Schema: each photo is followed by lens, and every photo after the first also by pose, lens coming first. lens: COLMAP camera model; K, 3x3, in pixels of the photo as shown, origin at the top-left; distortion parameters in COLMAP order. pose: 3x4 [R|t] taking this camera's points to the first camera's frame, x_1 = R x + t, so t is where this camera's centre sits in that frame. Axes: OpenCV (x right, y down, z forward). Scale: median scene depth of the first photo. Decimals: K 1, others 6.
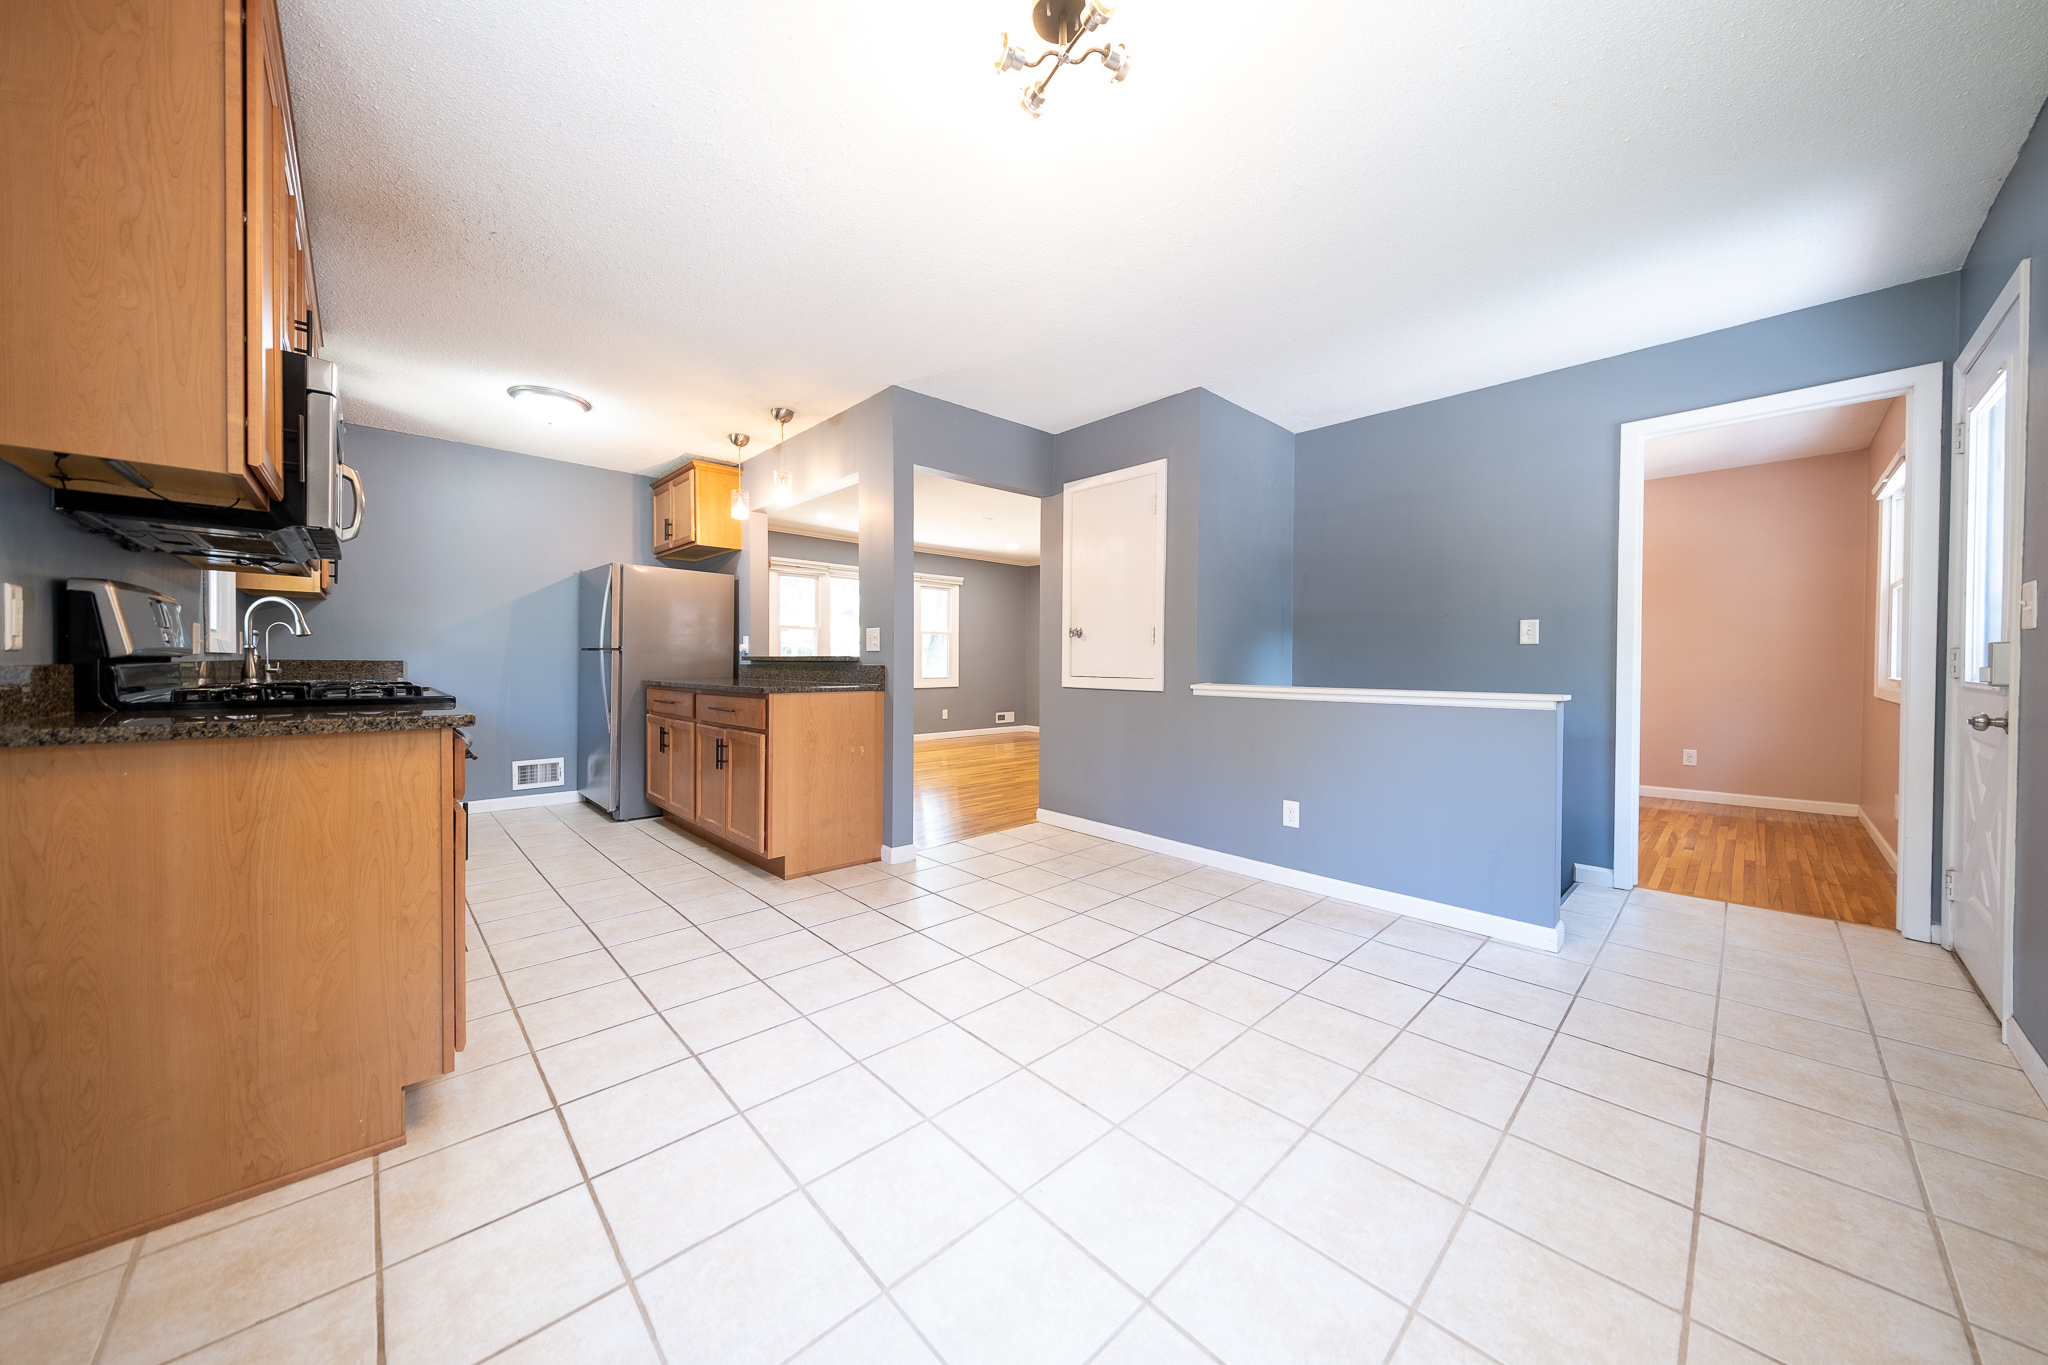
lens RADIAL K [[691.8, 0, 1020.1], [0, 691.8, 677.1], [0, 0, 1]] dist [0.005957, -0.000061]
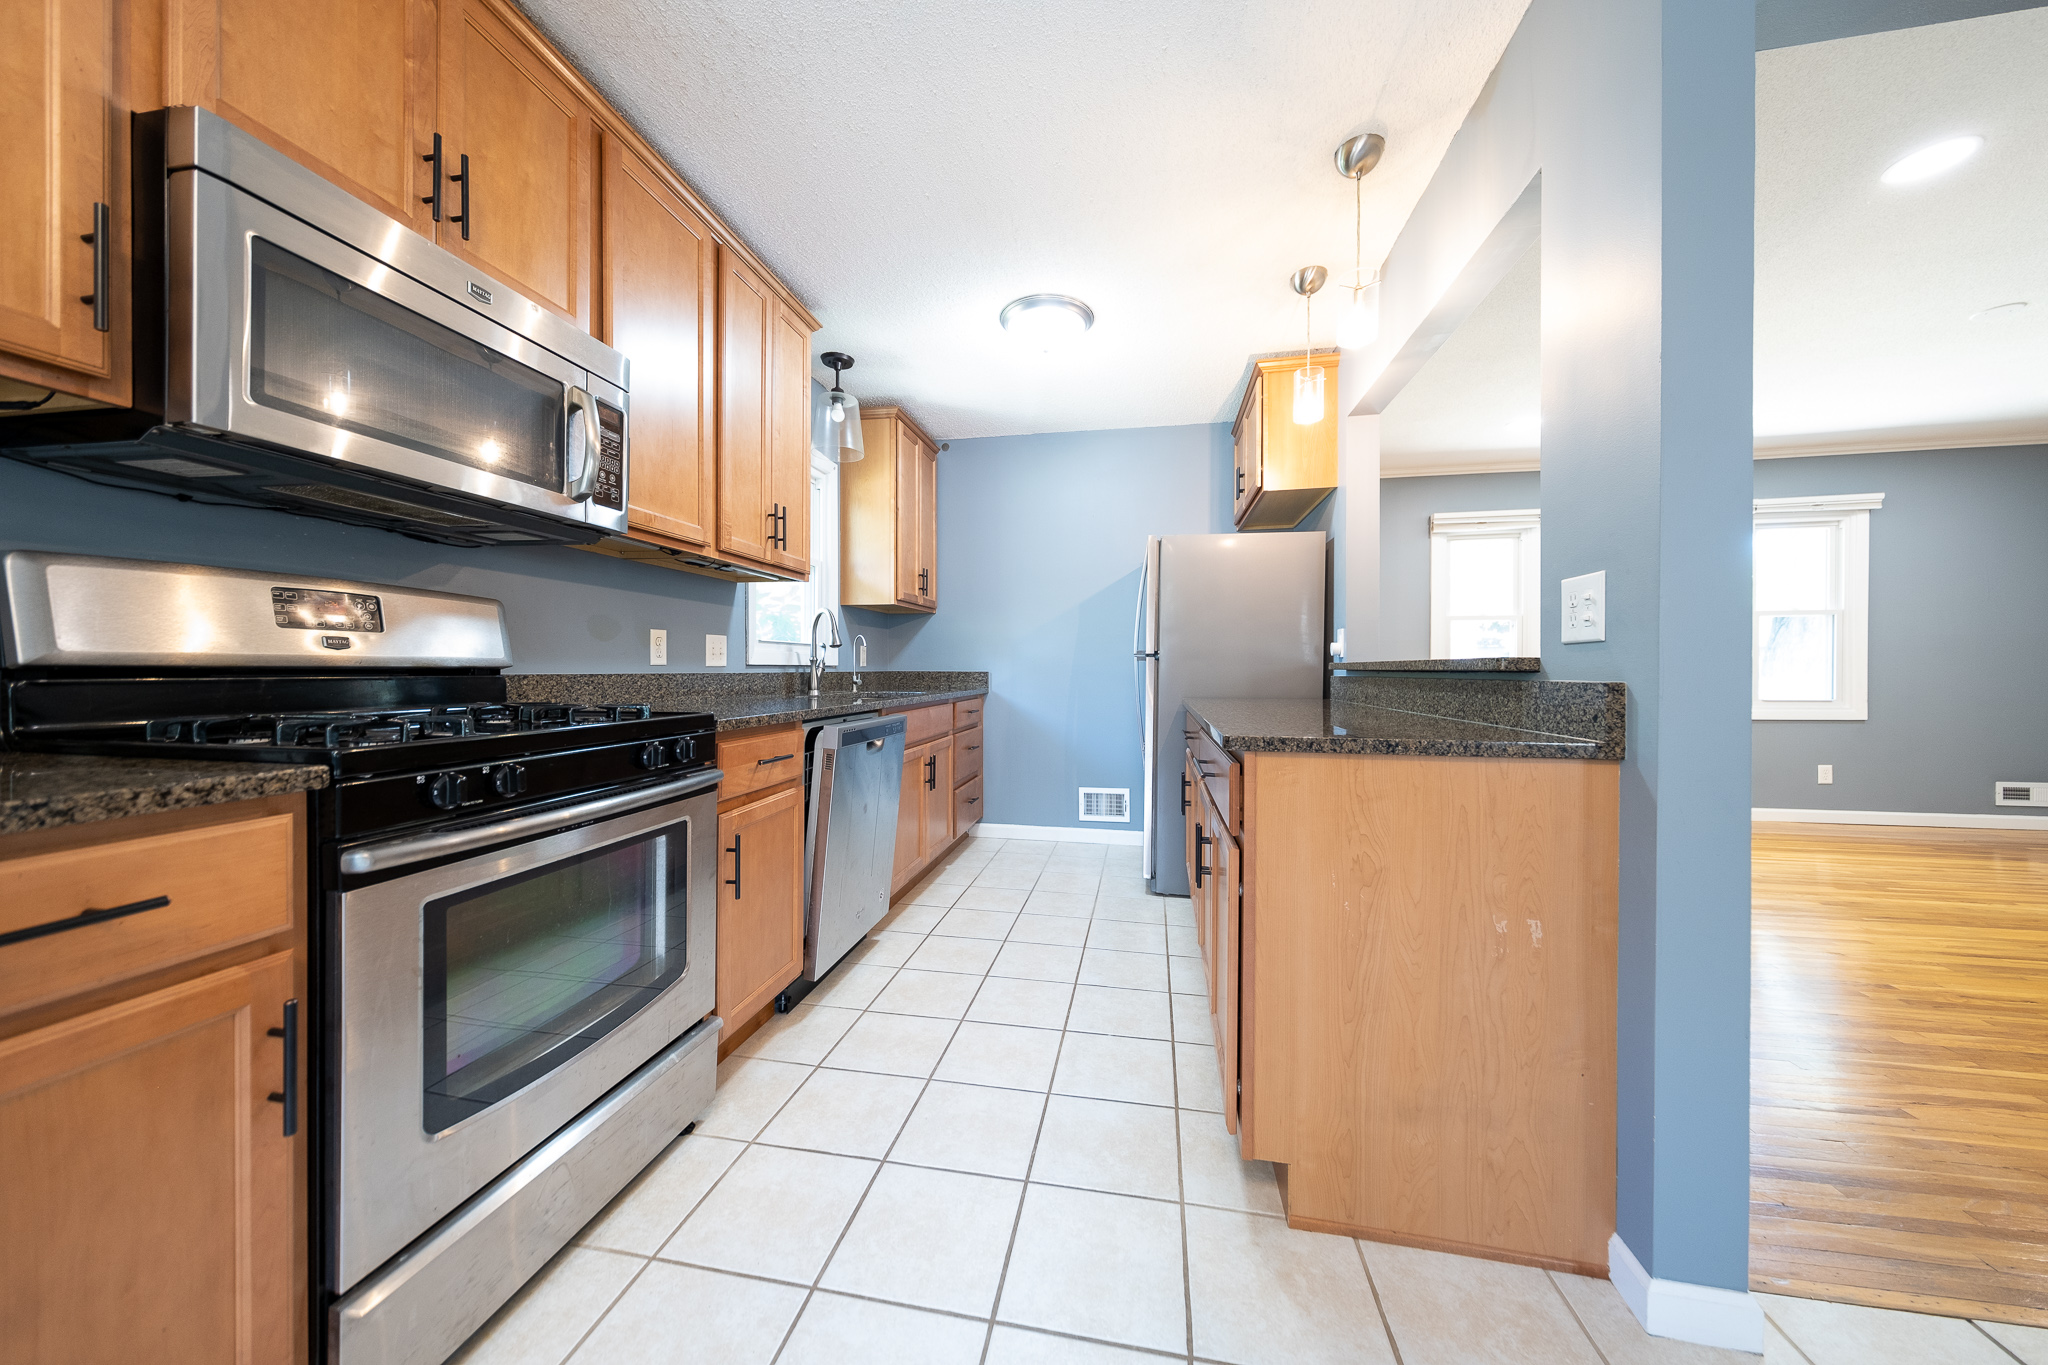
lens RADIAL K [[691.8, 0, 1020.1], [0, 691.8, 677.1], [0, 0, 1]] dist [0.005957, -0.000061]
pose [[0.584244, 0.003988, -0.811568, -0.076350], [-0.013775, 0.999893, -0.005003, -0.011287], [0.811461, 0.014102, 0.584236, 0.456408]]
